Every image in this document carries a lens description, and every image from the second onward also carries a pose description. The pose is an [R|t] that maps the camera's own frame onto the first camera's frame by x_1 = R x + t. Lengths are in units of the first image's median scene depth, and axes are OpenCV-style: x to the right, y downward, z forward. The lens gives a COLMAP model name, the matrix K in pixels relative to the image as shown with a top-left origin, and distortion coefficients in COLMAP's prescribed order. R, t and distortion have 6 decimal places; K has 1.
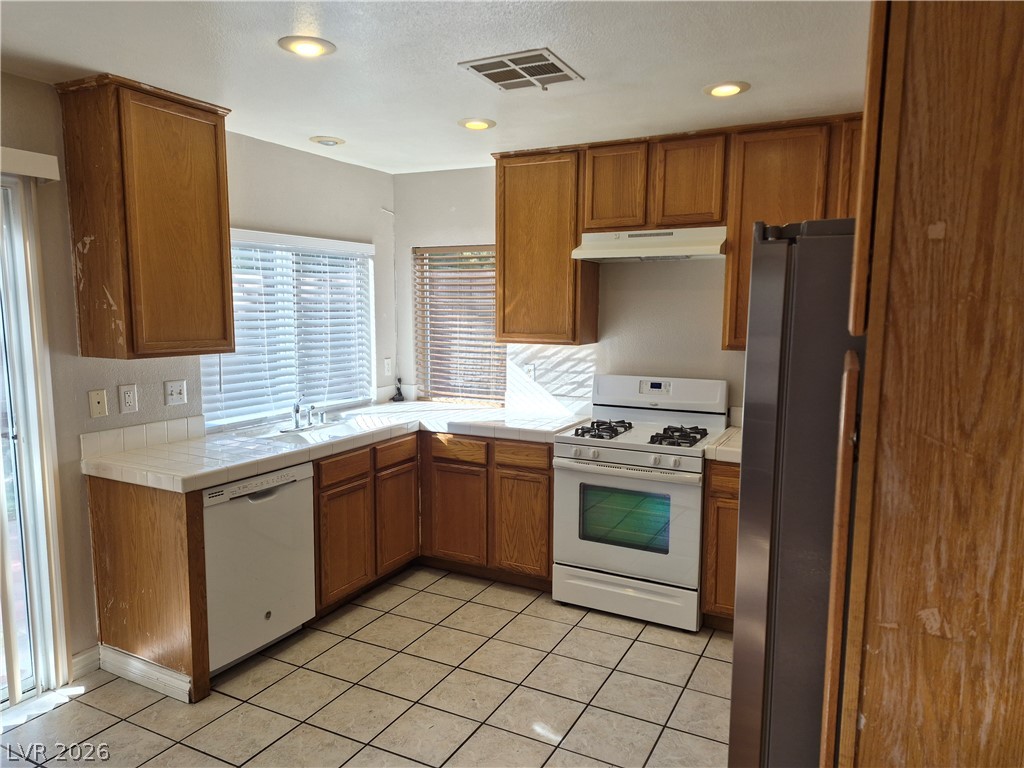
lens RADIAL K [[710.5, 0, 511.2], [0, 710.5, 390.7], [0, 0, 1]] dist [0.061363, -0.061303]
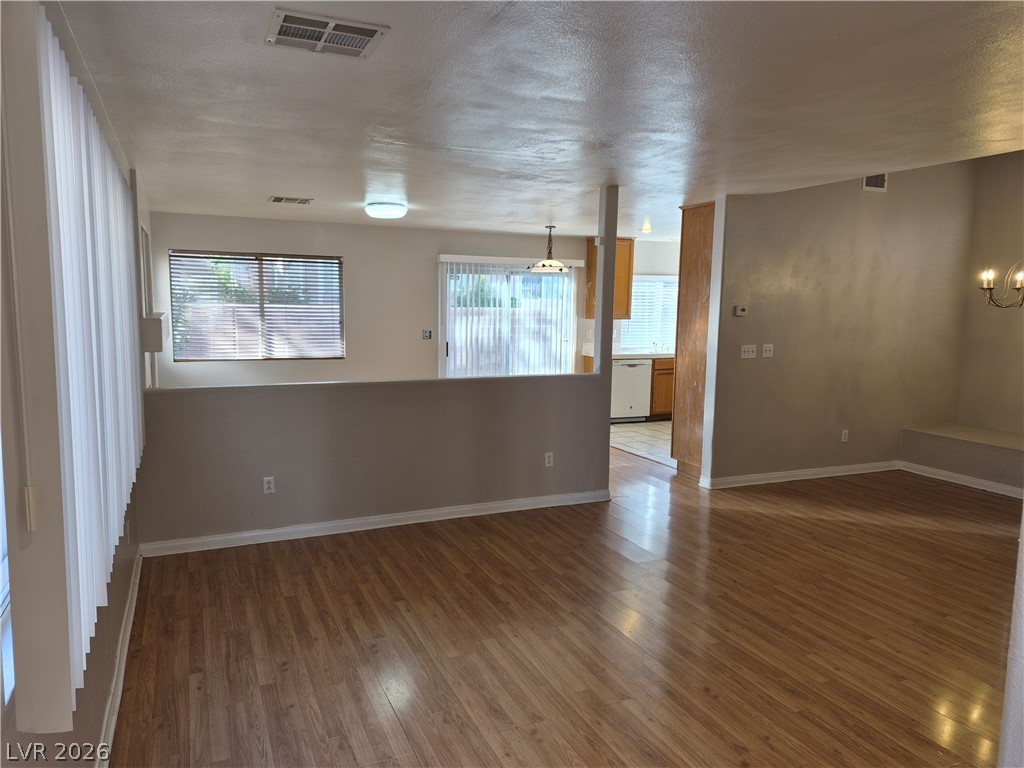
lens RADIAL K [[710.5, 0, 507.0], [0, 710.5, 385.5], [0, 0, 1]] dist [0.061363, -0.061303]
pose [[0.789107, 0.080986, -0.608893, 0.843372], [-0.086177, 0.996063, 0.020798, 0.165397], [0.608180, 0.036061, 0.792979, -1.336856]]
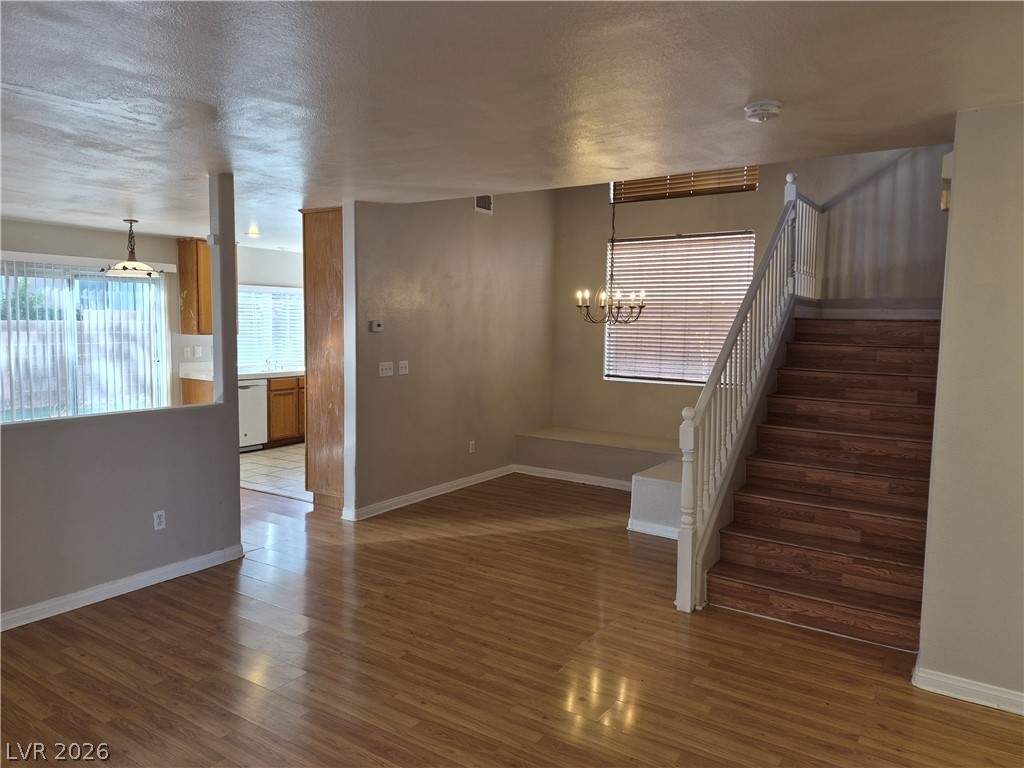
lens RADIAL K [[710.5, 0, 515.5], [0, 710.5, 386.6], [0, 0, 1]] dist [0.061363, -0.061303]
pose [[0.995360, 0.023597, -0.093278, 0.708266], [-0.026291, 0.999269, -0.027758, 0.148514], [0.092555, 0.030082, 0.995253, -1.216465]]
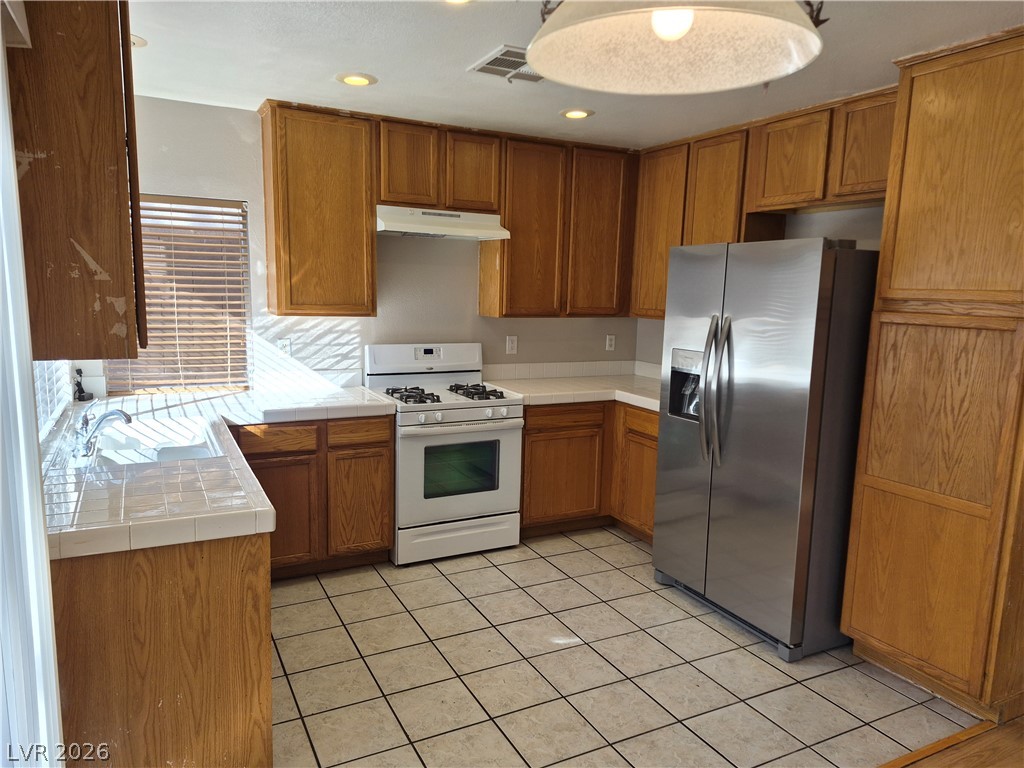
lens RADIAL K [[710.5, 0, 516.5], [0, 710.5, 393.1], [0, 0, 1]] dist [0.061363, -0.061303]
pose [[0.552839, -0.117463, 0.824967, -0.669886], [0.071729, 0.993048, 0.093327, -0.037874], [-0.830195, 0.007579, 0.557422, 0.283297]]
